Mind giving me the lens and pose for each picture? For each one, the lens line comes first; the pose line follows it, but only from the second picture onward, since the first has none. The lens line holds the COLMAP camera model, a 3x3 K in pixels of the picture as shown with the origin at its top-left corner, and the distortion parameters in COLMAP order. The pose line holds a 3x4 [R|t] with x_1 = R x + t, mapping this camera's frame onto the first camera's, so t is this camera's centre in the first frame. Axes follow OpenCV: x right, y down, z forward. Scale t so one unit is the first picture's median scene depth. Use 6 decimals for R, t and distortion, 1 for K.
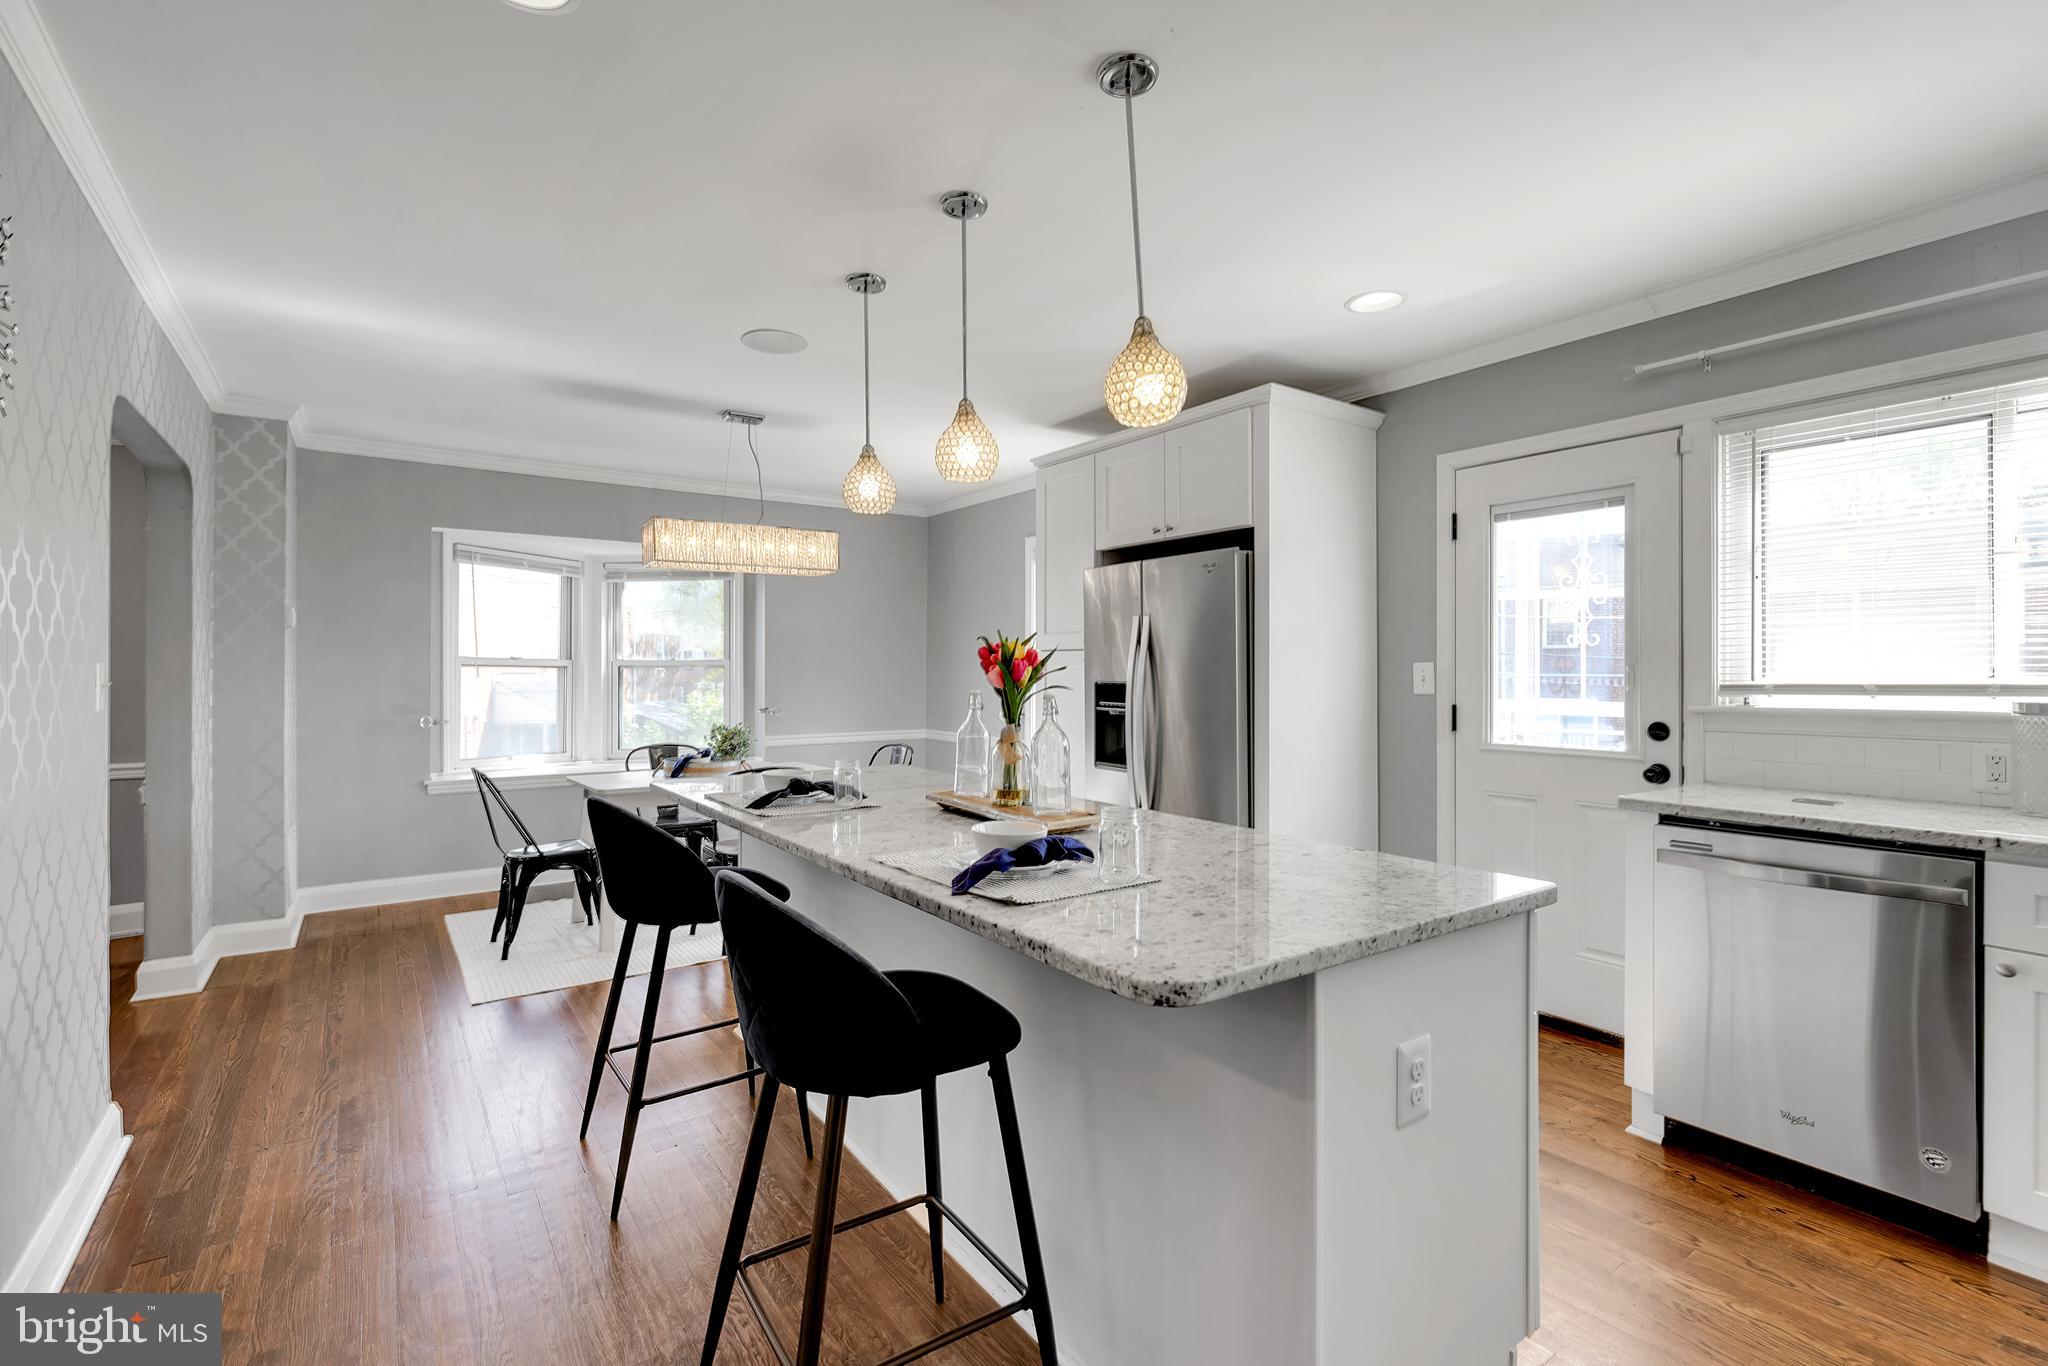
lens RADIAL K [[916.1, 0, 1024.6], [0, 916.1, 674.9], [0, 0, 1]] dist [0.008280, -0.000062]
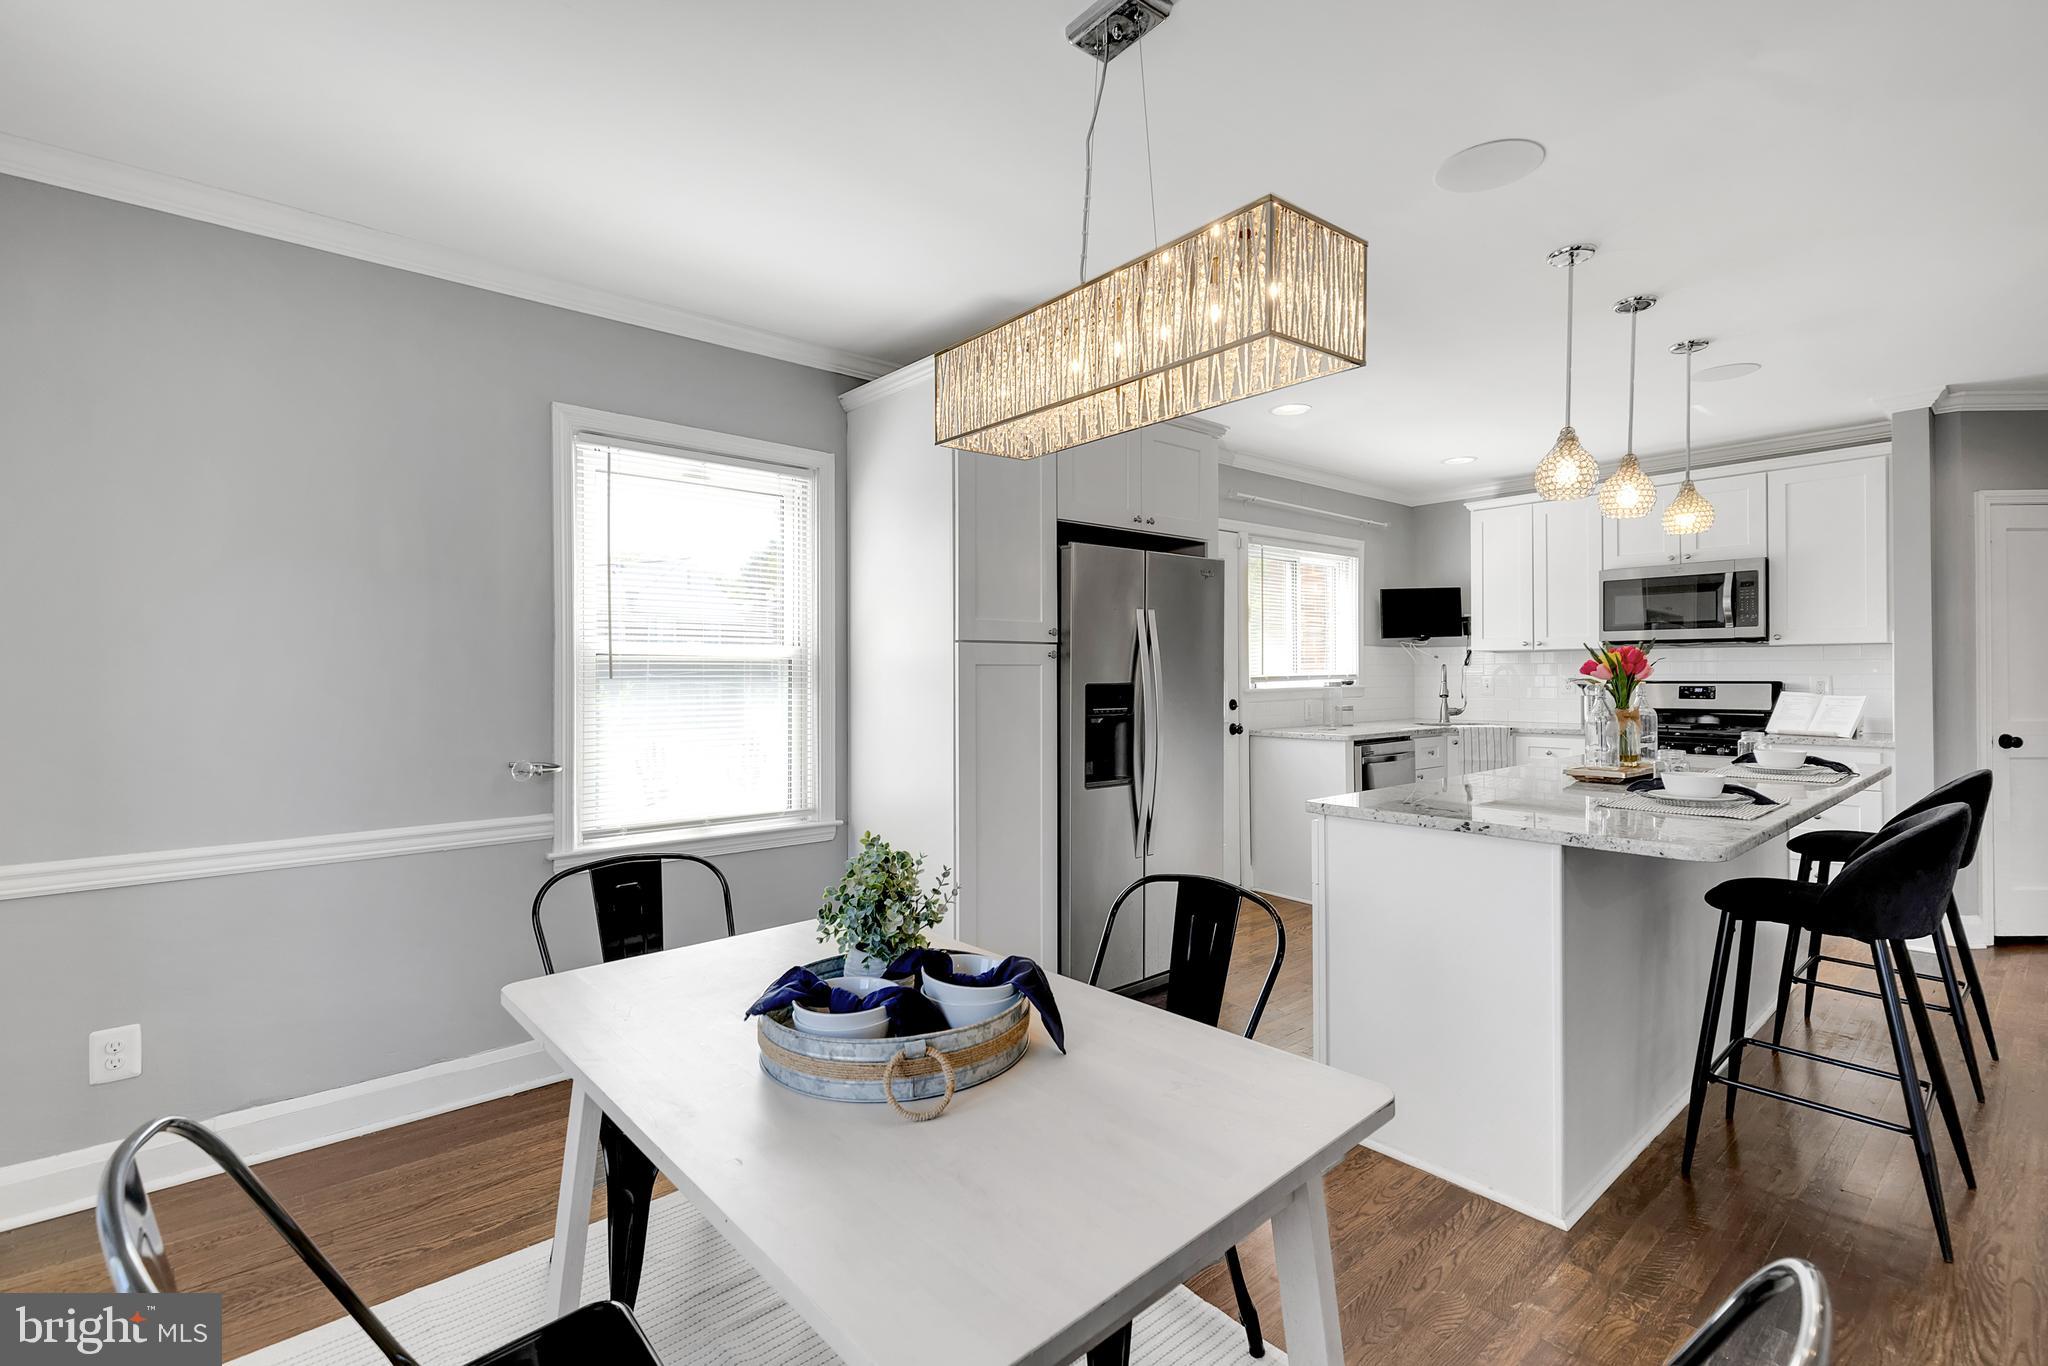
lens RADIAL K [[908.8, 0, 1027.3], [0, 908.8, 659.5], [0, 0, 1]] dist [0.008787, -0.000056]
pose [[-0.088155, 0.010293, 0.996054, -0.984621], [0.006488, 0.999931, -0.009759, -0.009592], [-0.996086, 0.005602, -0.088216, 1.539558]]
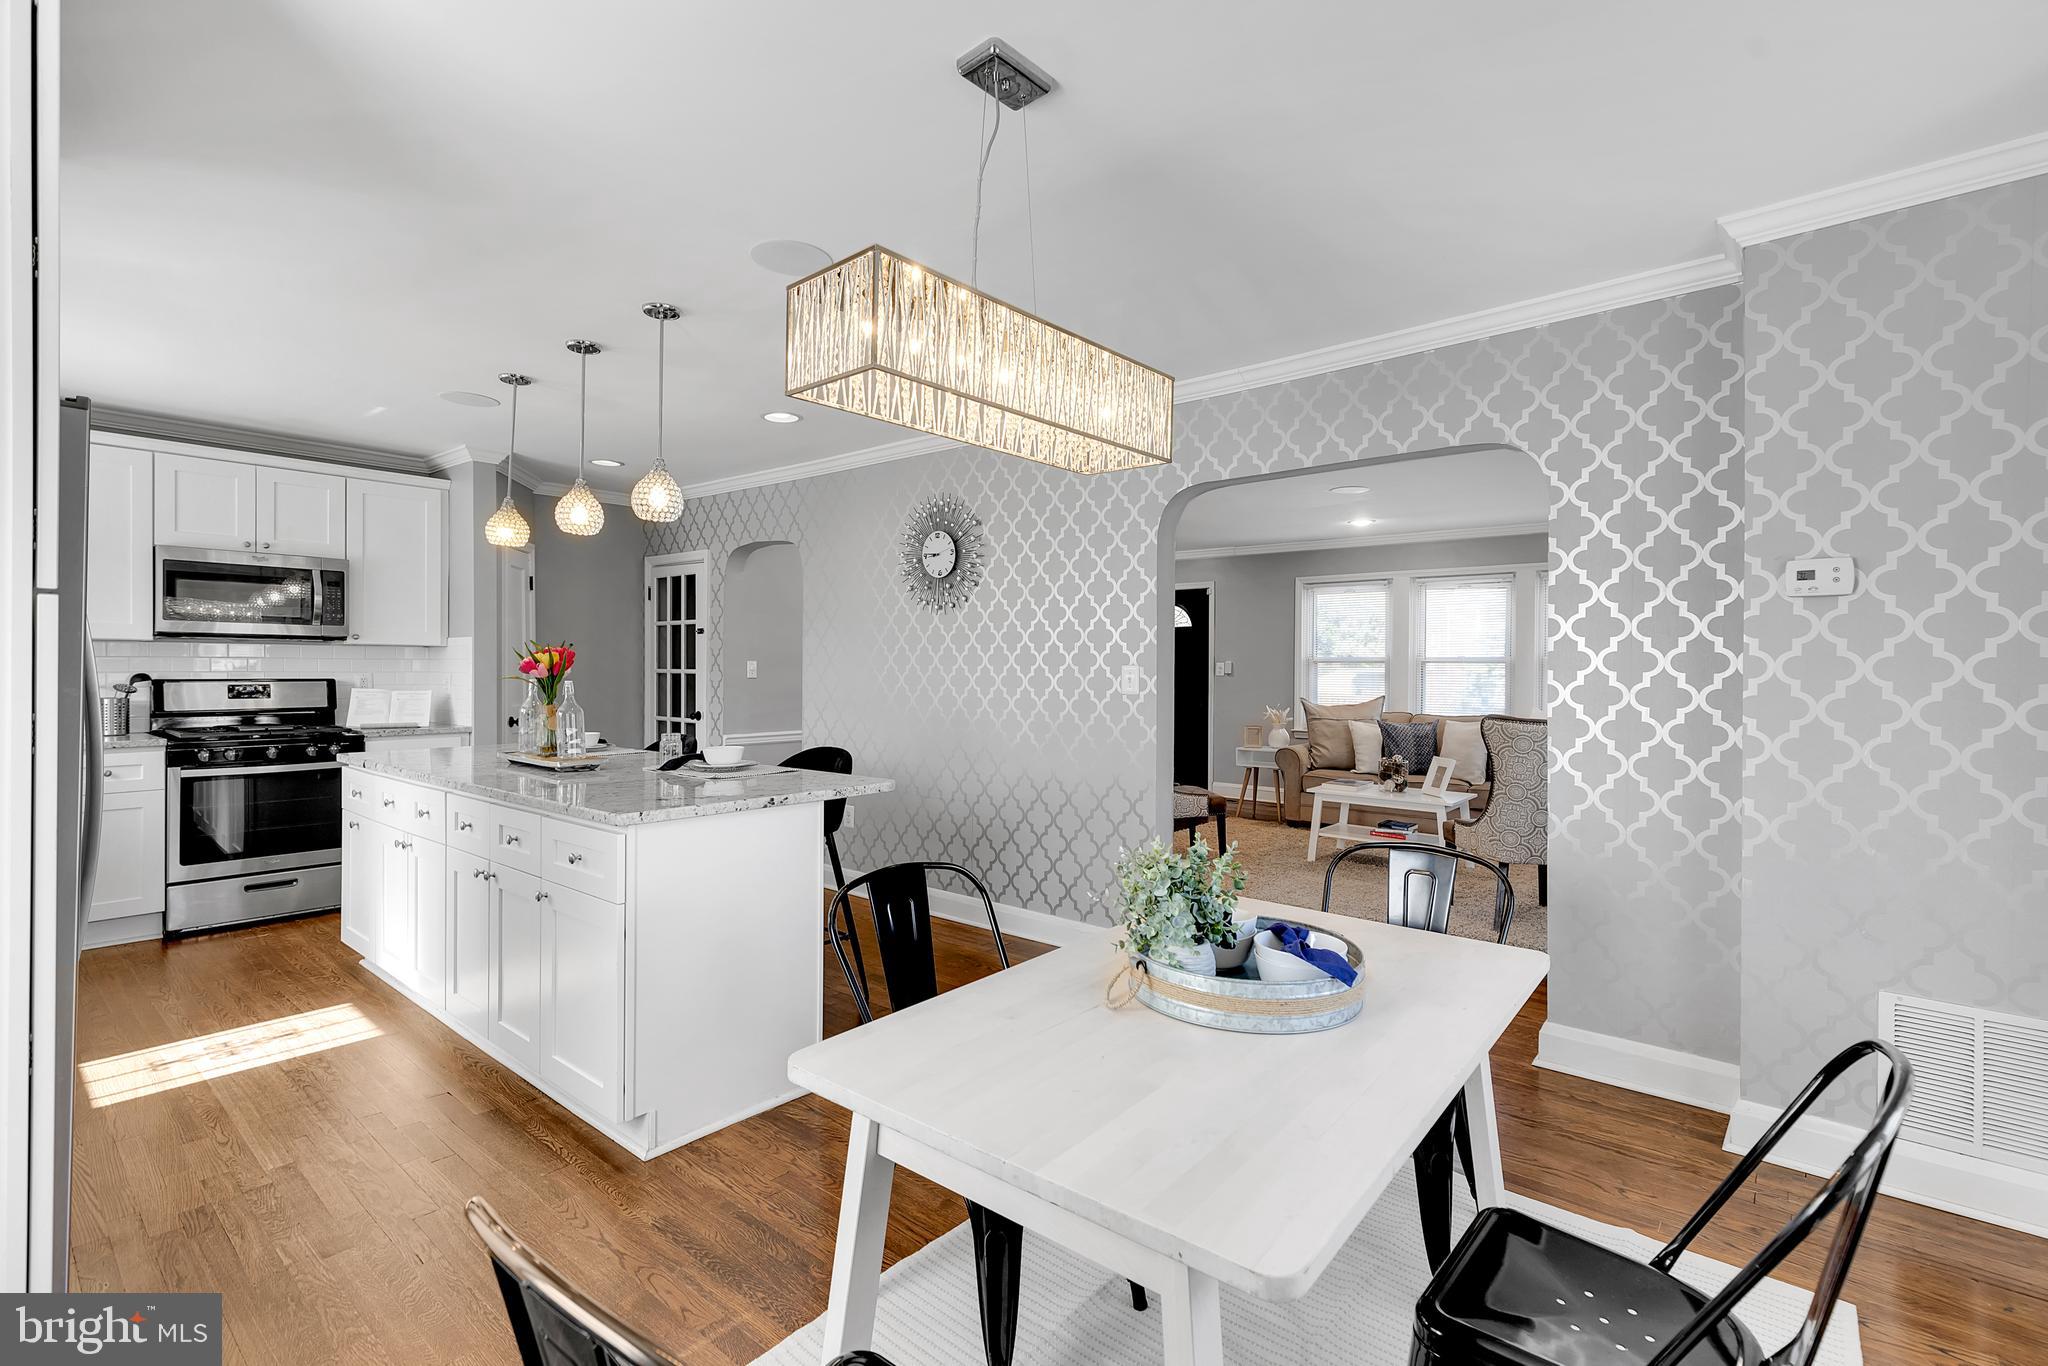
lens RADIAL K [[924.9, 0, 1030.4], [0, 924.9, 657.4], [0, 0, 1]] dist [-0.011999, -0.000548]
pose [[-0.970823, -0.009782, -0.239597, -0.325352], [-0.007731, 0.999925, -0.009497, -0.010840], [0.239672, -0.007368, -0.970826, 2.024777]]
